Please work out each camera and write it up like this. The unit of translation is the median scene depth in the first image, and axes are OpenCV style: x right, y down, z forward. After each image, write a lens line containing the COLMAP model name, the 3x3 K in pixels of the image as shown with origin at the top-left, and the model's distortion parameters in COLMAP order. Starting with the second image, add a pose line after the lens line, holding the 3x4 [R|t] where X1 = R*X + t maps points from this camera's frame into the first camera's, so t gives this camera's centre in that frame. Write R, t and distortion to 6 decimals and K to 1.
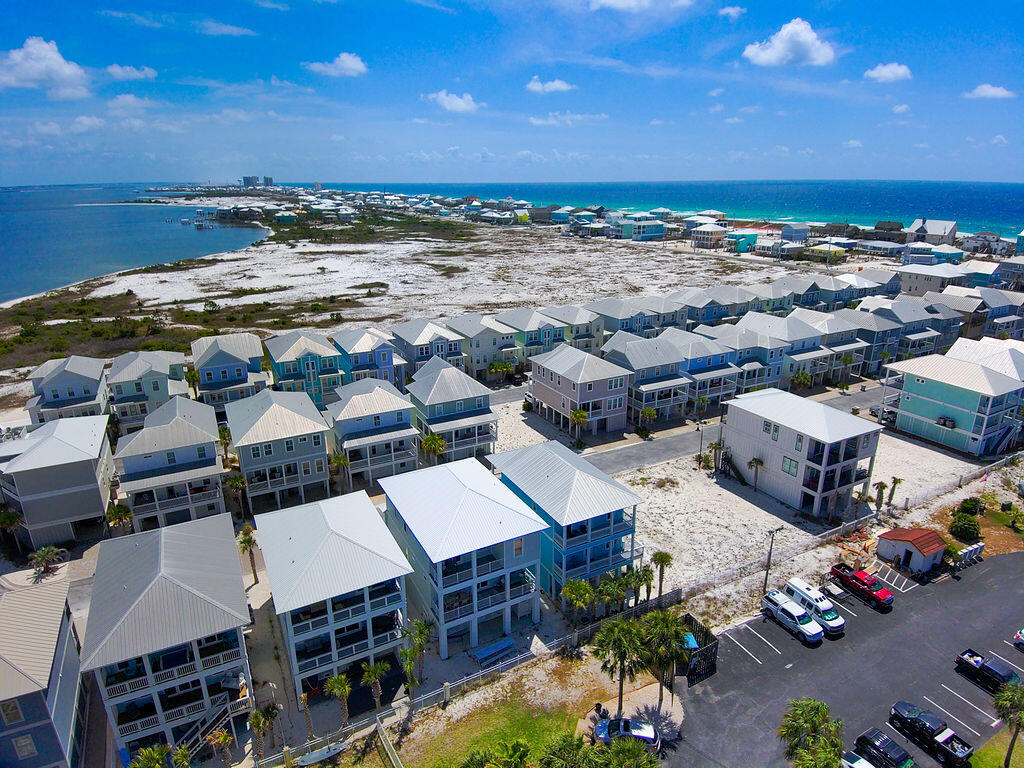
lens RADIAL K [[607.6, 0, 515.8], [0, 607.6, 386.9], [0, 0, 1]] dist [0.036853, -0.000833]
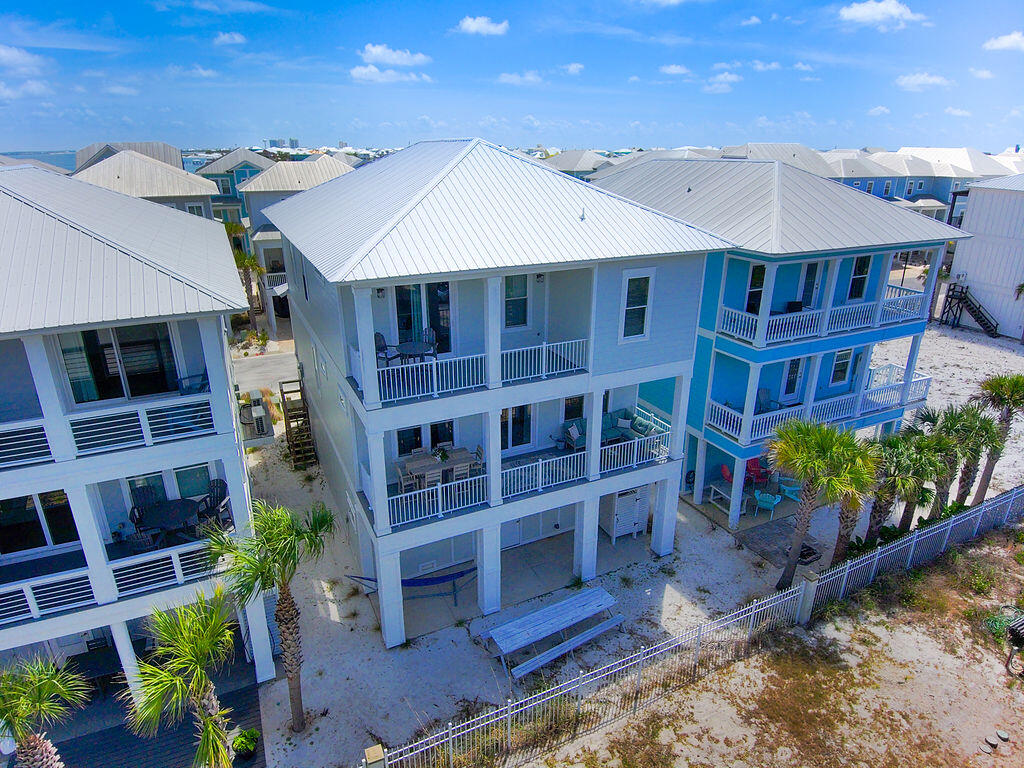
lens RADIAL K [[607.6, 0, 515.8], [0, 607.6, 386.9], [0, 0, 1]] dist [0.036853, -0.000833]
pose [[0.999463, 0.023323, -0.023036, -0.049649], [-0.022539, 0.999177, 0.033736, 0.298749], [0.023804, -0.033199, 0.999165, 0.691822]]
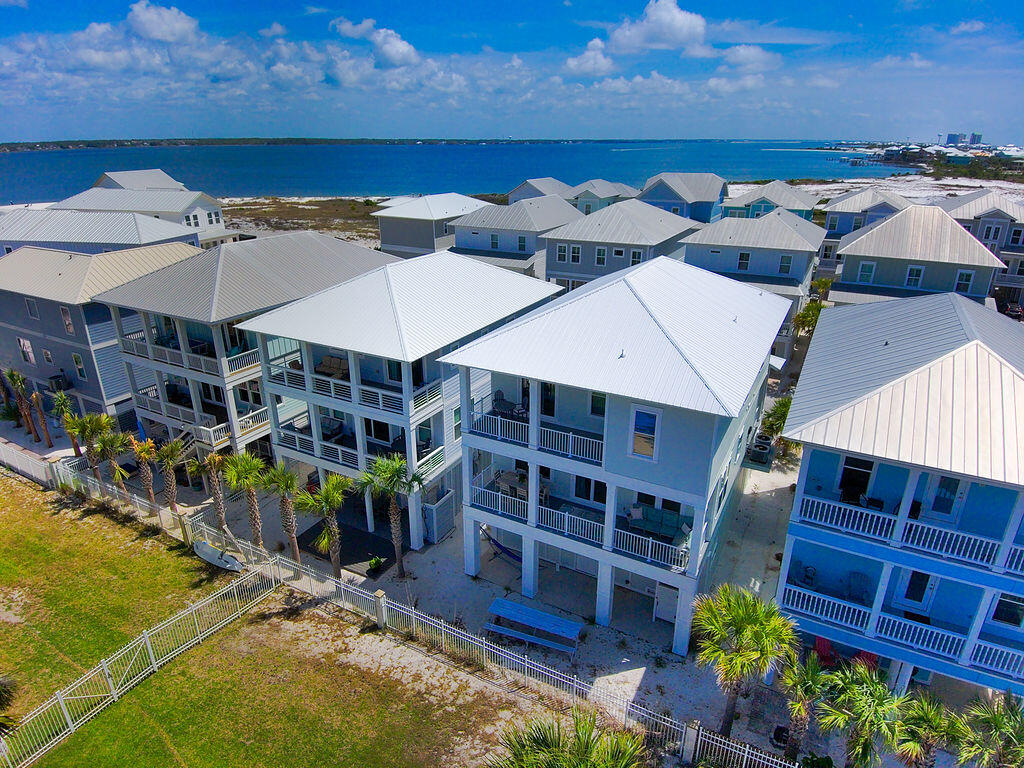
lens RADIAL K [[607.6, 0, 515.8], [0, 607.6, 386.9], [0, 0, 1]] dist [0.036853, -0.000833]
pose [[0.553800, 0.315740, -0.770464, 0.249436], [-0.276993, 0.942474, 0.187131, 0.188739], [0.785227, 0.109780, 0.609399, 0.701956]]
